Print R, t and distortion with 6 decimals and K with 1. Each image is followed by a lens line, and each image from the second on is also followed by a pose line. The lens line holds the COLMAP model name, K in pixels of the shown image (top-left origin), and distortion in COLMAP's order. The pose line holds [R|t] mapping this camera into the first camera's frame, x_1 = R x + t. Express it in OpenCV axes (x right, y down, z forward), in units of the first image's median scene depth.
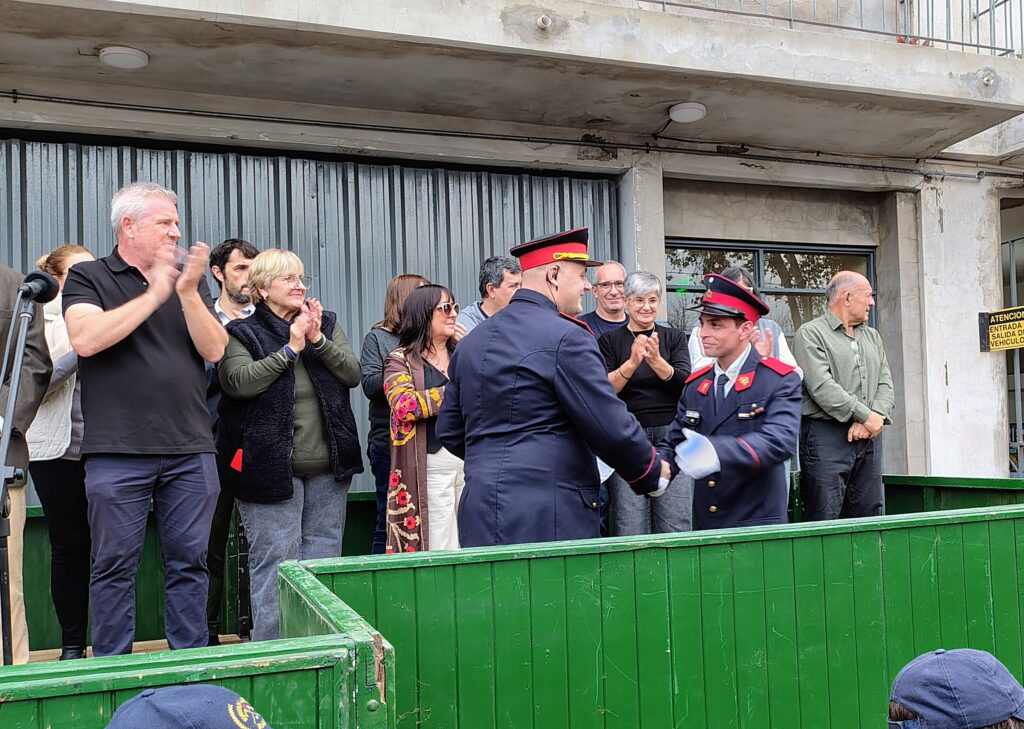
lens RADIAL K [[1126.4, 0, 650.2], [0, 1126.4, 414.5], [0, 0, 1]] dist [0.132477, -0.261208]
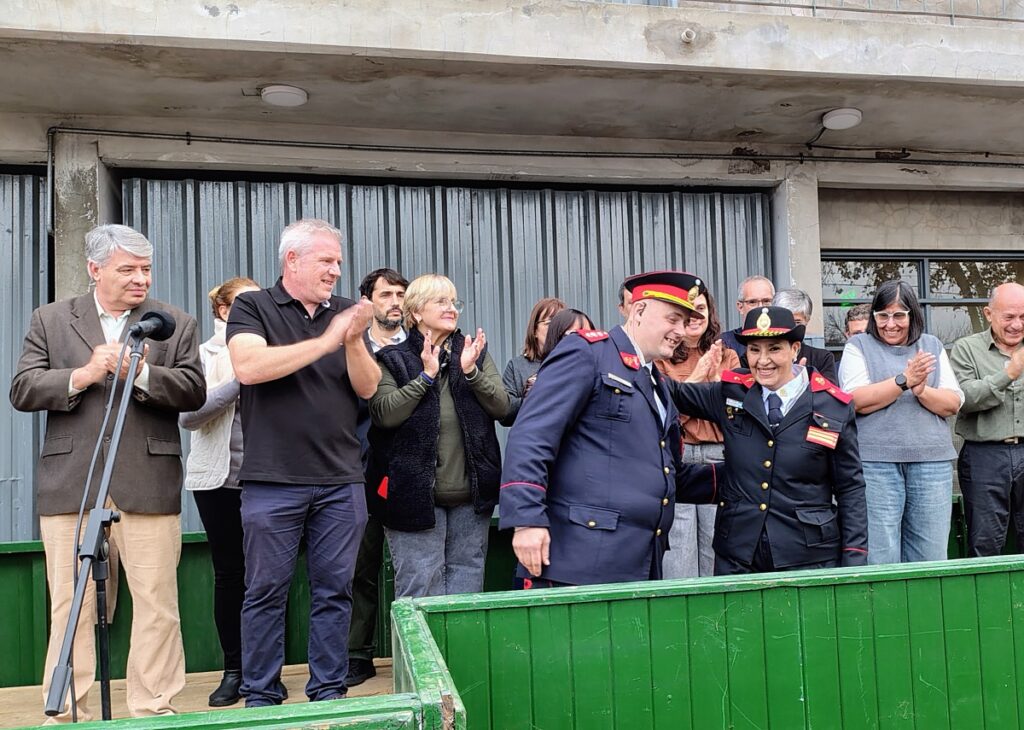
lens RADIAL K [[1126.4, 0, 650.2], [0, 1126.4, 415.0], [0, 0, 1]] dist [0.132477, -0.261208]
pose [[0.987678, -0.013166, -0.155947, 0.019657], [0.011253, 0.999850, -0.013147, -0.005787], [0.156097, 0.011230, 0.987678, 0.029915]]
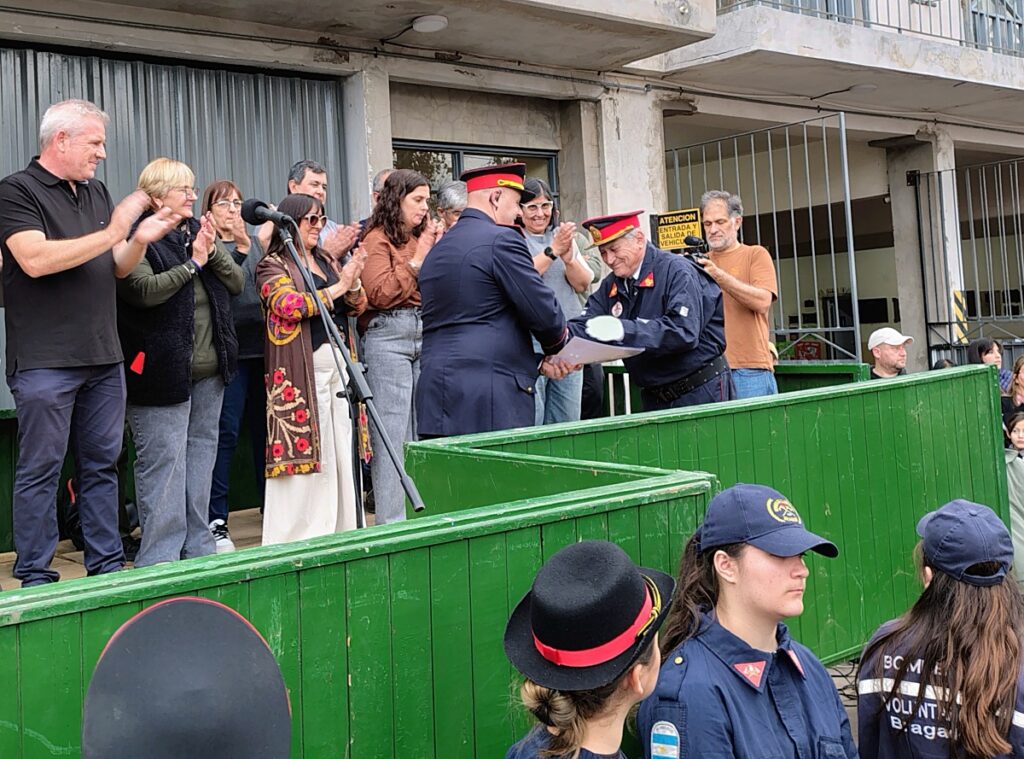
lens RADIAL K [[1268.7, 0, 469.9], [0, 1268.7, 261.5], [0, 0, 1]] dist [0.077788, -0.010926]
pose [[0.956871, -0.001749, 0.290507, -0.274320], [0.012851, 0.999258, -0.036311, -0.004326], [-0.290228, 0.038478, 0.956184, -0.123207]]
